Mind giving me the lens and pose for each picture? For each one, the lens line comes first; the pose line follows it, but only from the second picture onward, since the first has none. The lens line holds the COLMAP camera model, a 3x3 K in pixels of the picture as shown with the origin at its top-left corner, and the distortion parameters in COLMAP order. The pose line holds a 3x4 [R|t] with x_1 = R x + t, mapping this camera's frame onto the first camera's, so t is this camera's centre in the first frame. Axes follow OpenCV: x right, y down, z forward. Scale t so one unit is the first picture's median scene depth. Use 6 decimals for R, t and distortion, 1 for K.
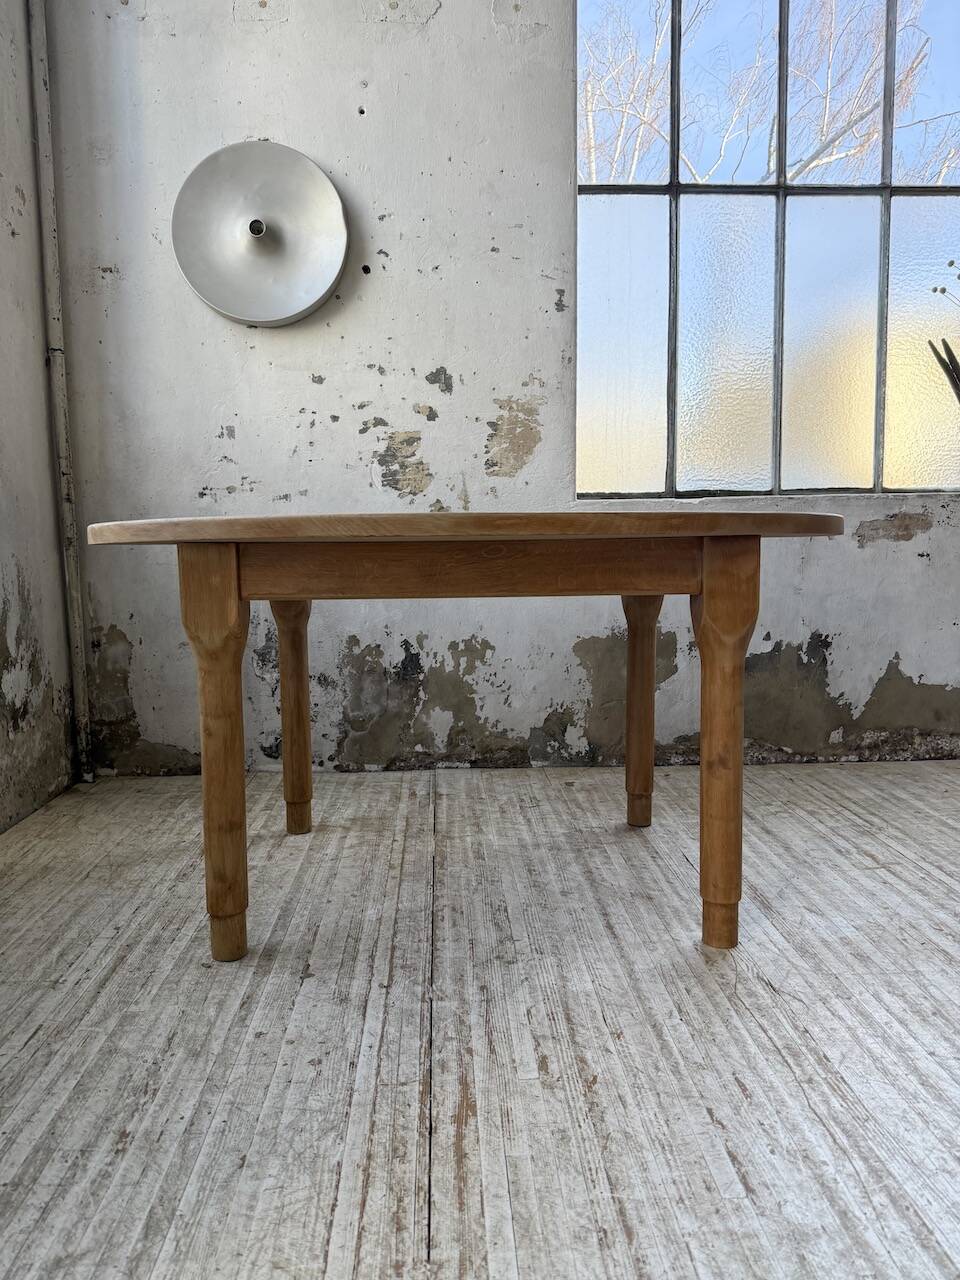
lens RADIAL K [[889.0, 0, 478.2], [0, 889.0, 646.6], [0, 0, 1]] dist [0.144169, -0.295915]
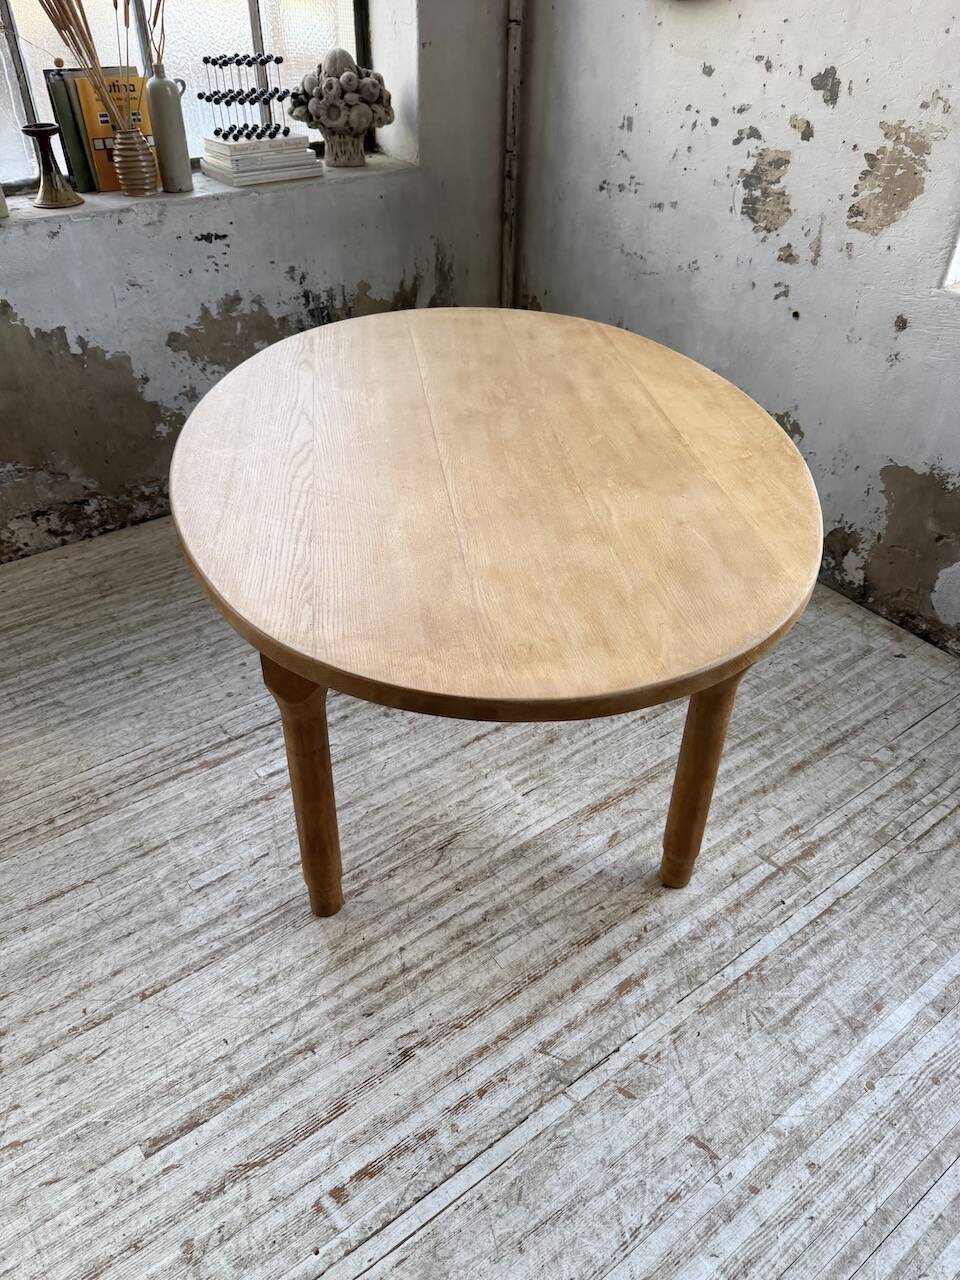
lens RADIAL K [[907.9, 0, 476.8], [0, 907.9, 641.4], [0, 0, 1]] dist [0.001571, -0.008642]
pose [[0.557143, 0.519210, -0.648084, 0.612727], [-0.110039, 0.819710, 0.562109, -0.349165], [0.823094, -0.241861, 0.513829, 0.266179]]
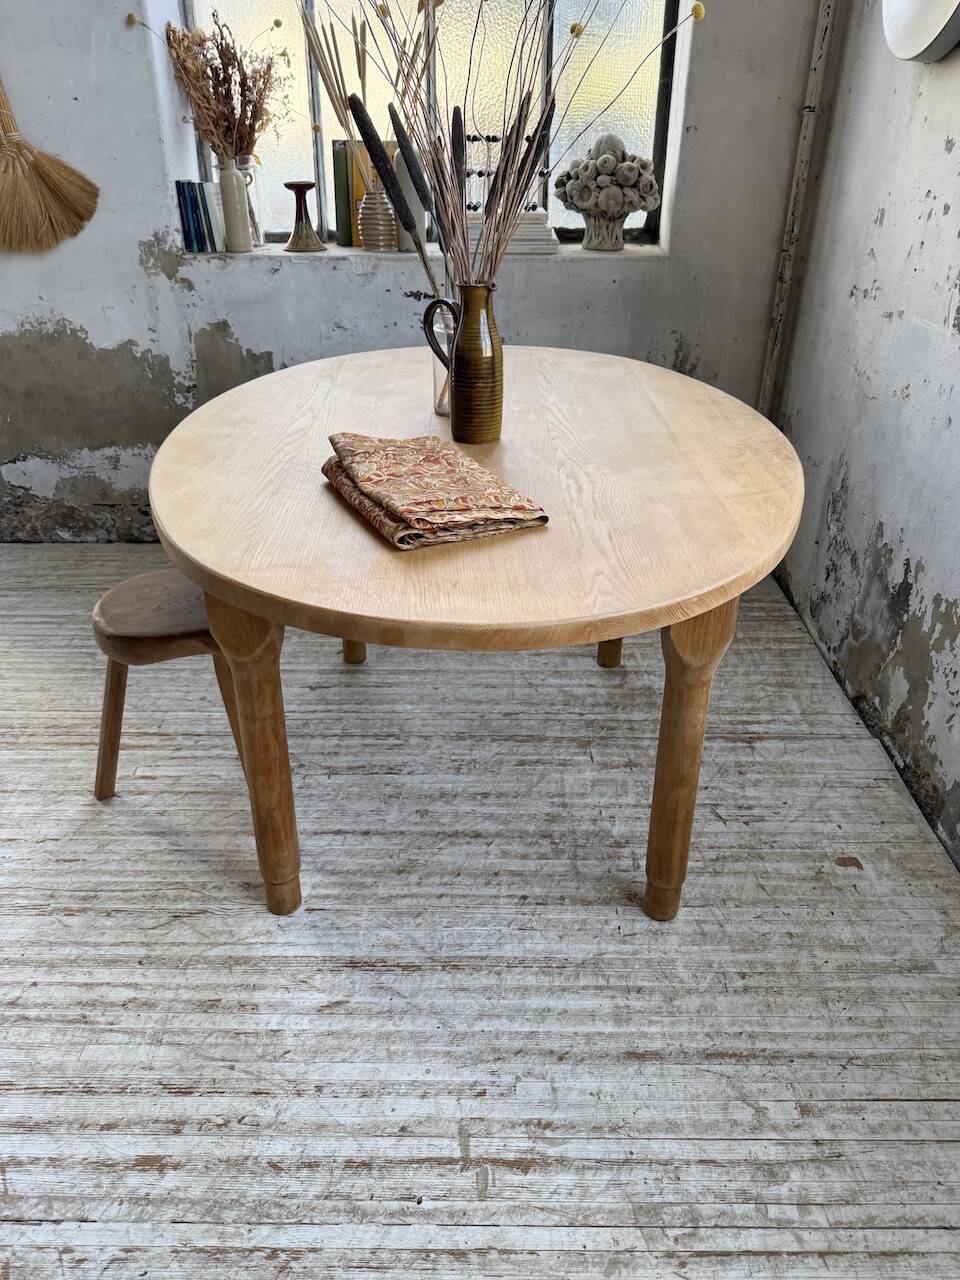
lens RADIAL K [[910.4, 0, 490.1], [0, 910.4, 630.4], [0, 0, 1]] dist [0.002832, -0.009247]
pose [[-0.040042, 0.498606, -0.865903, 0.660538], [-0.118710, 0.858087, 0.499595, -0.317990], [0.992121, 0.122796, 0.024830, 0.776099]]
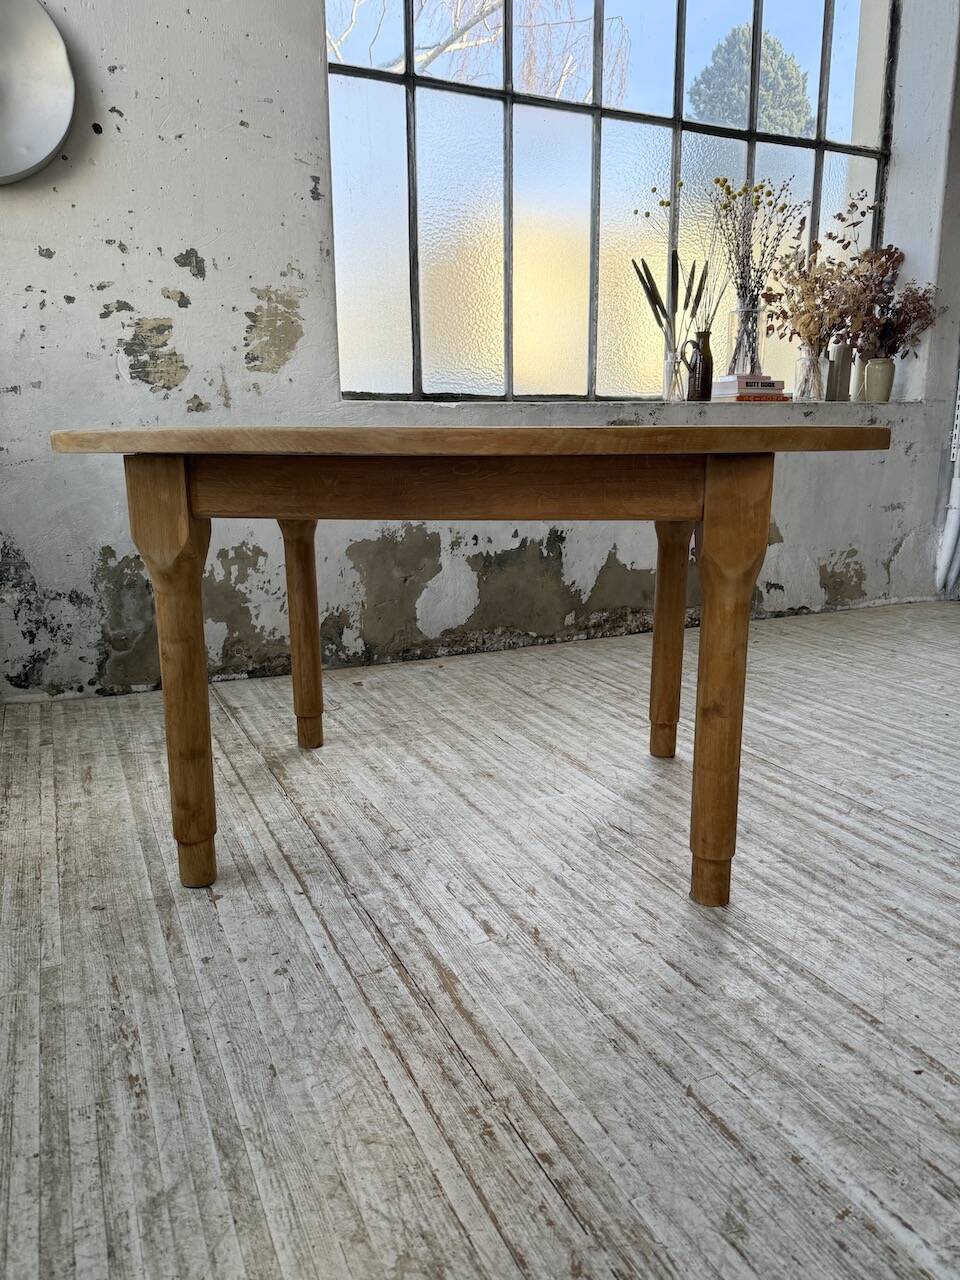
lens RADIAL K [[889.0, 0, 478.2], [0, 889.0, 646.6], [0, 0, 1]] dist [0.144169, -0.295915]
pose [[0.922289, -0.081881, 0.377727, -0.171771], [0.036327, 0.991340, 0.126196, -0.016155], [-0.384789, -0.102668, 0.917277, 0.001643]]
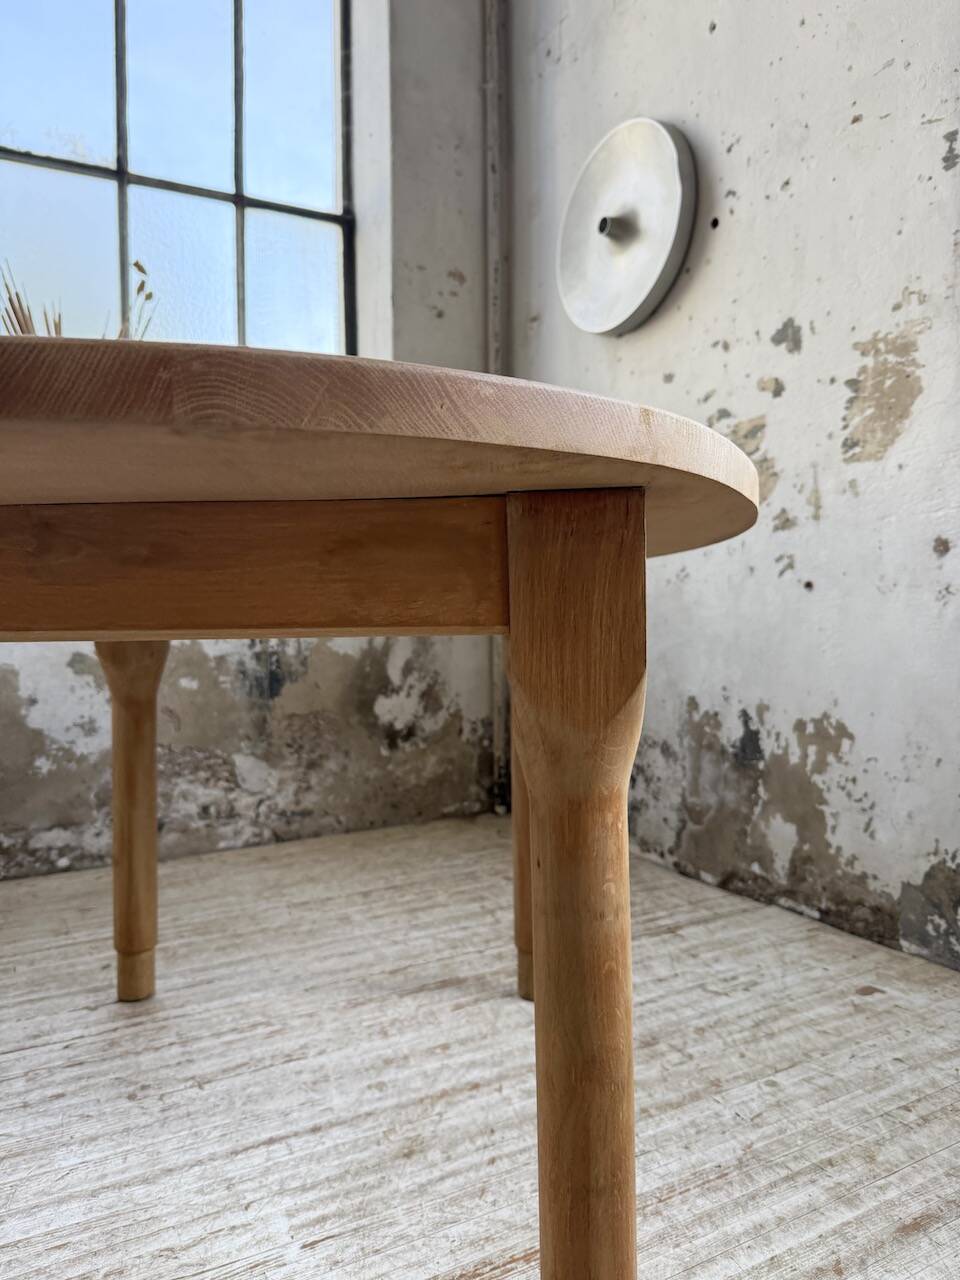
lens RADIAL K [[917.6, 0, 474.4], [0, 917.6, 643.9], [0, 0, 1]] dist [-0.002768, -0.021160]
pose [[0.446536, 0.034770, -0.894090, 0.548254], [-0.090681, 0.995858, -0.006562, -0.040773], [0.890159, 0.084007, 0.447839, 0.554434]]
